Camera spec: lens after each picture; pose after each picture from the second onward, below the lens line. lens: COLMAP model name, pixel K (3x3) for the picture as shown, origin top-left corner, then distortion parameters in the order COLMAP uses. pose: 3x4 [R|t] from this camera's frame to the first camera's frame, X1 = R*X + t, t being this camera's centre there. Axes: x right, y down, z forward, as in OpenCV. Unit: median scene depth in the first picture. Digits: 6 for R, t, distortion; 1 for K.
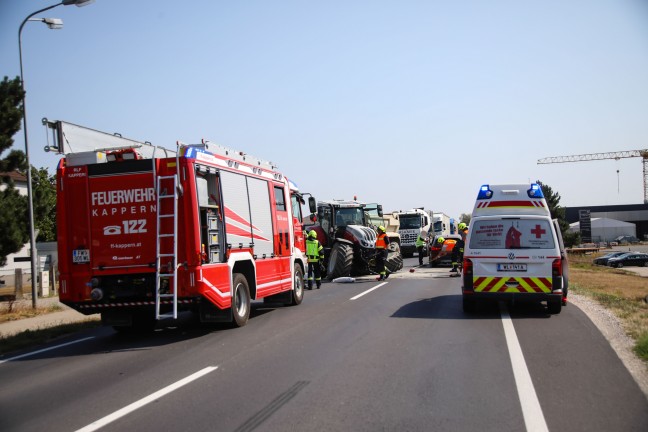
lens RADIAL K [[665.3, 0, 323.7], [0, 665.3, 217.0], [0, 0, 1]] dist [0.064320, 0.000000]
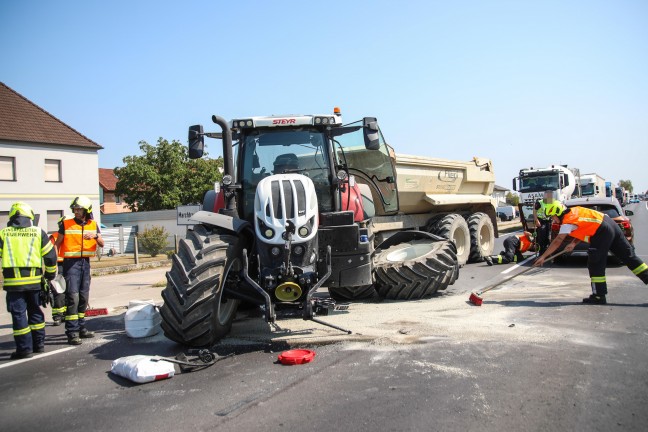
lens RADIAL K [[527.3, 0, 328.1], [0, 527.3, 218.1], [0, 0, 1]] dist [-0.045775, 0.013095]
pose [[0.953380, -0.003893, -0.301747, 0.120127], [0.021352, 0.998281, 0.054582, 0.016684], [0.301016, -0.058481, 0.951824, 0.581727]]
